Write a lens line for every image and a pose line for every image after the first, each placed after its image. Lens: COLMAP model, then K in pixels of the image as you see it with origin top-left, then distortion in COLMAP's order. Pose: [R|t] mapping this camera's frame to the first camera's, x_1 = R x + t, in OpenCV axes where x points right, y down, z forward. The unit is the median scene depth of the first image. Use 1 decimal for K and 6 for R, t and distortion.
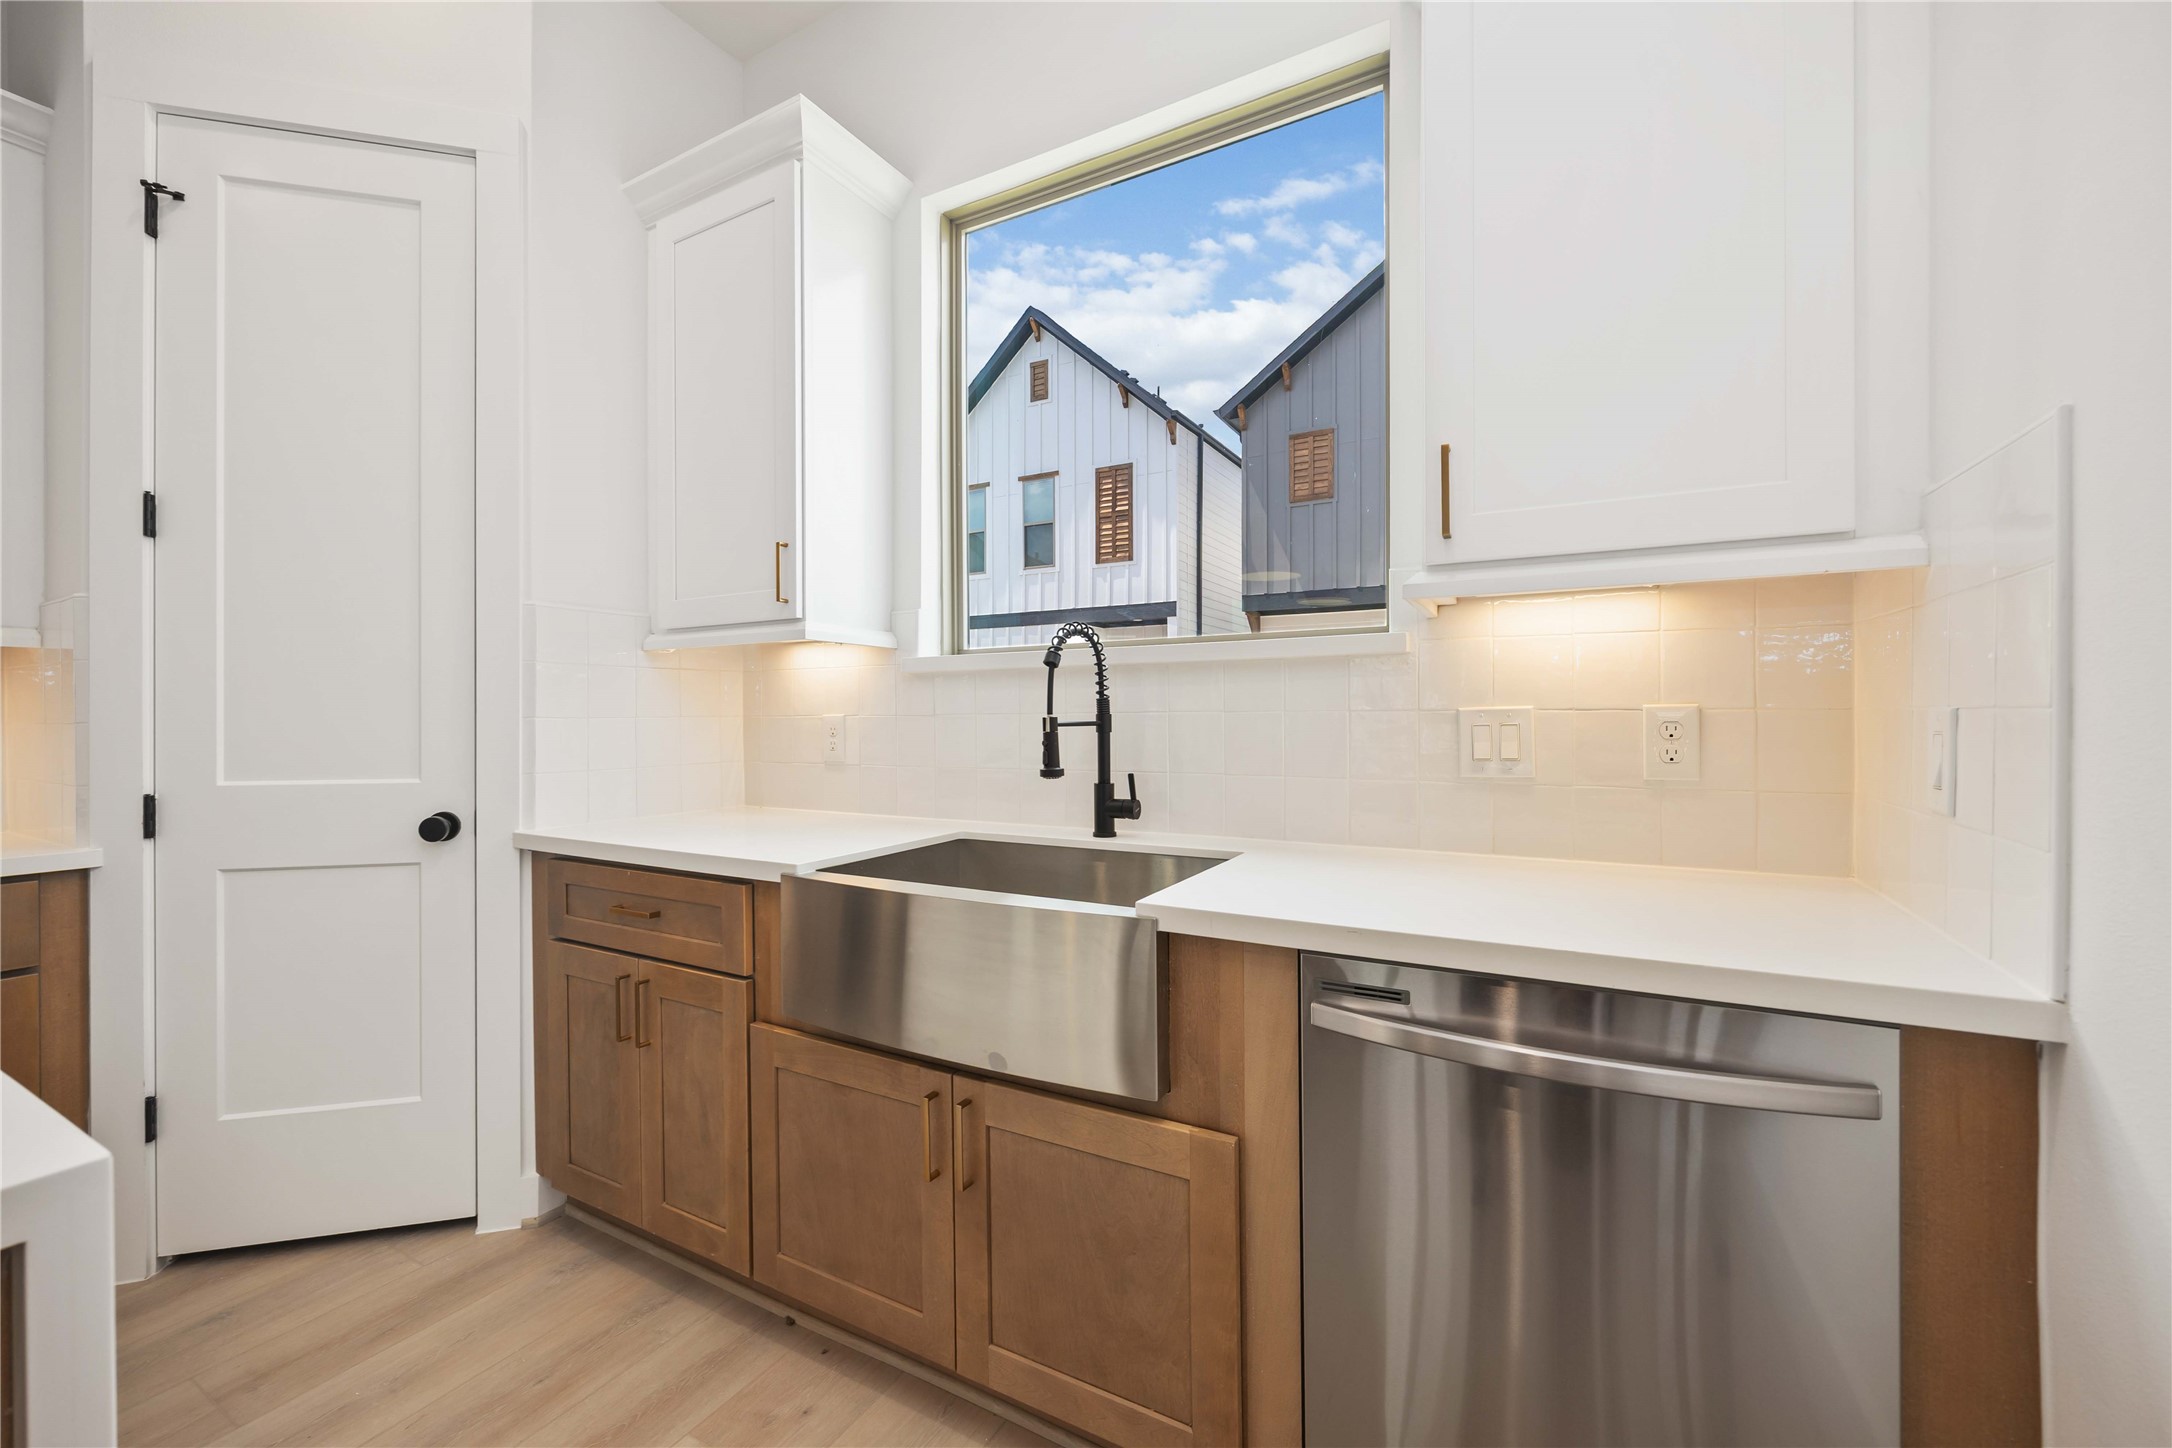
lens RADIAL K [[886.8, 0, 1083.5], [0, 886.8, 717.4], [0, 0, 1]] dist [-0.002205, -0.000262]
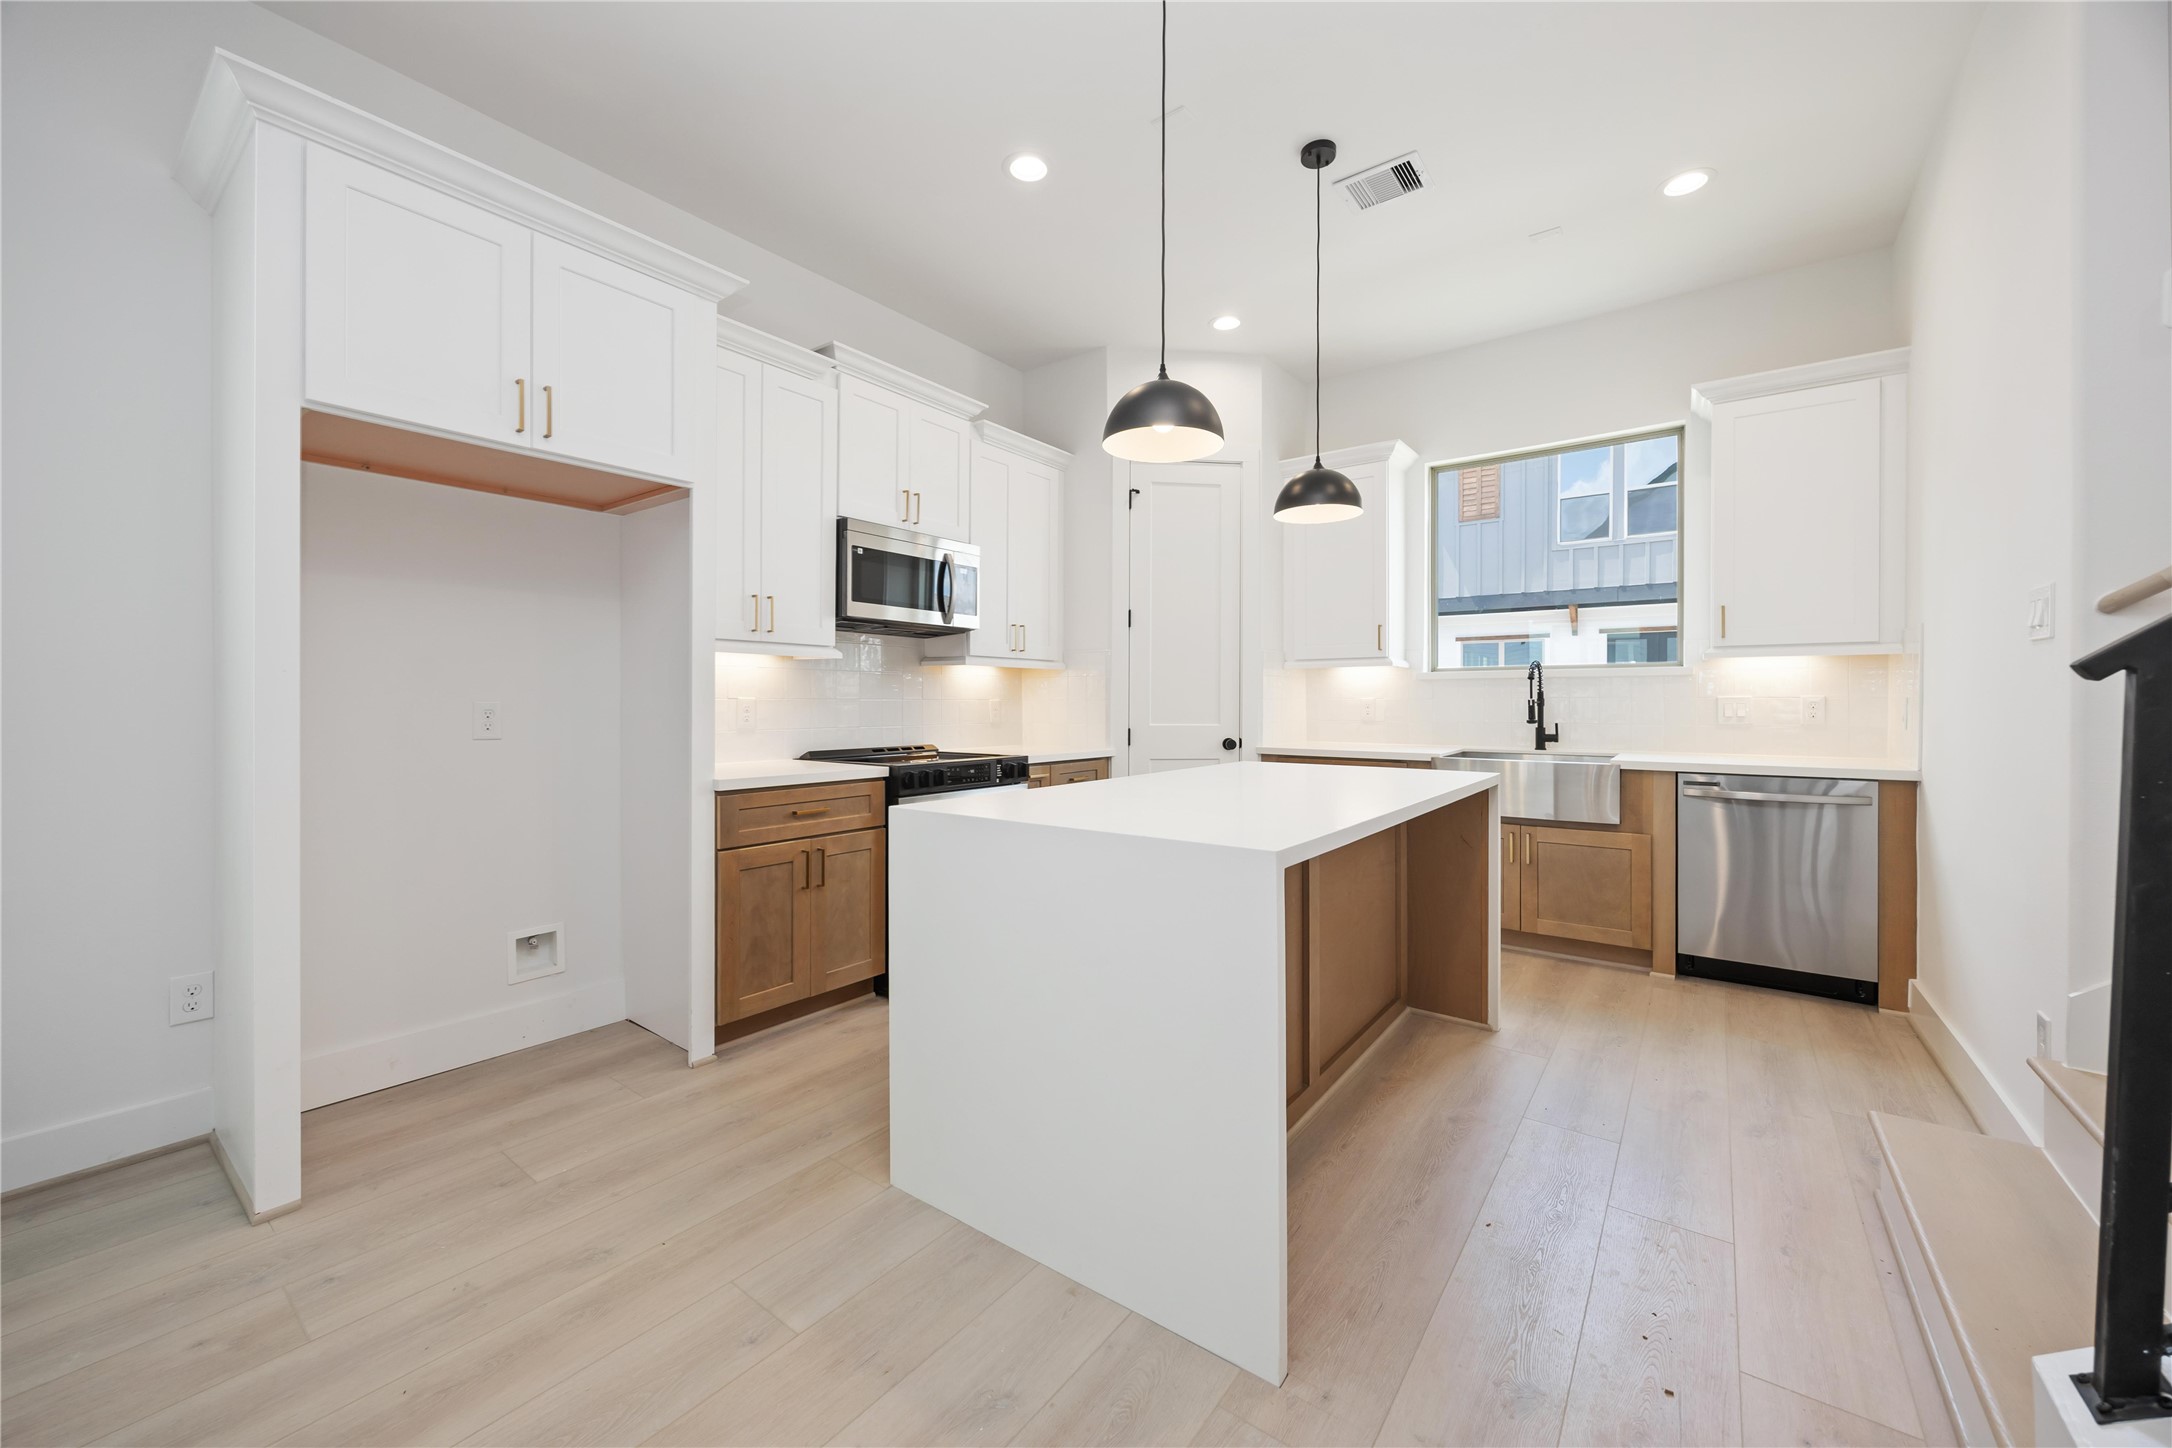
lens RADIAL K [[841.0, 0, 1026.5], [0, 841.0, 700.0], [0, 0, 1]] dist [-0.000410, 0.000000]
pose [[0.984018, 0.005271, -0.177992, -0.930245], [-0.005633, 0.999983, -0.001529, 0.011800], [0.177981, 0.002508, 0.984031, -1.463441]]
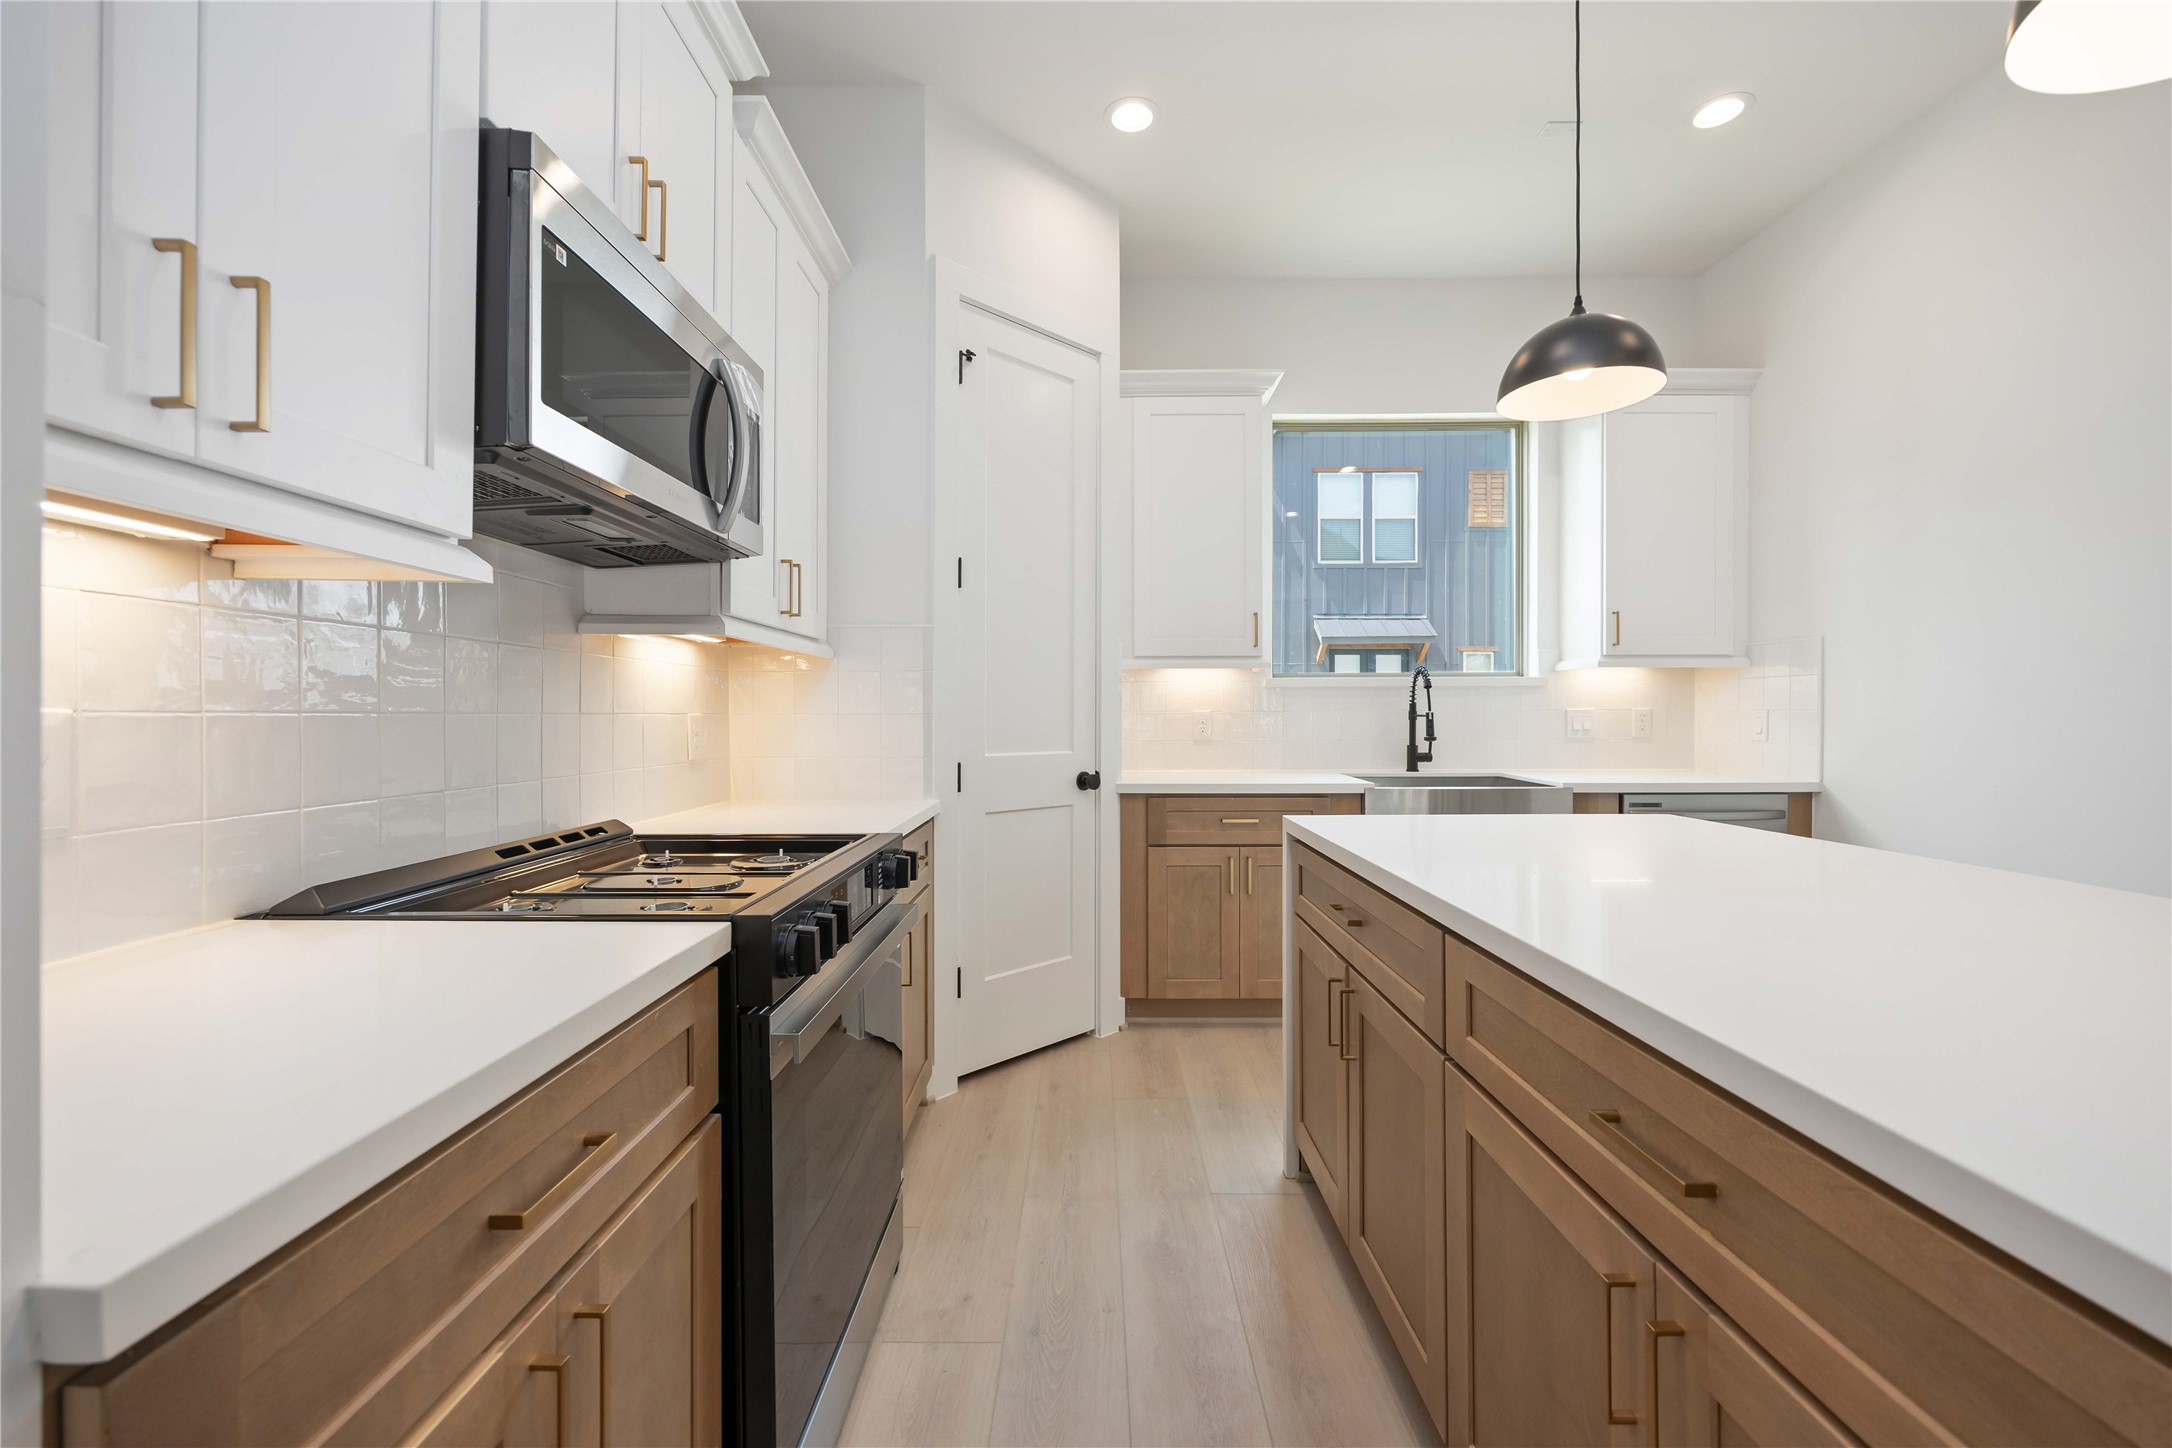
lens RADIAL K [[886.8, 0, 1065.0], [0, 886.8, 710.9], [0, 0, 1]] dist [-0.002205, -0.000262]
pose [[0.878088, 0.004582, 0.478476, -1.632459], [-0.002580, 0.999985, -0.004841, 0.008426], [-0.478491, 0.003016, 0.878087, -0.391336]]
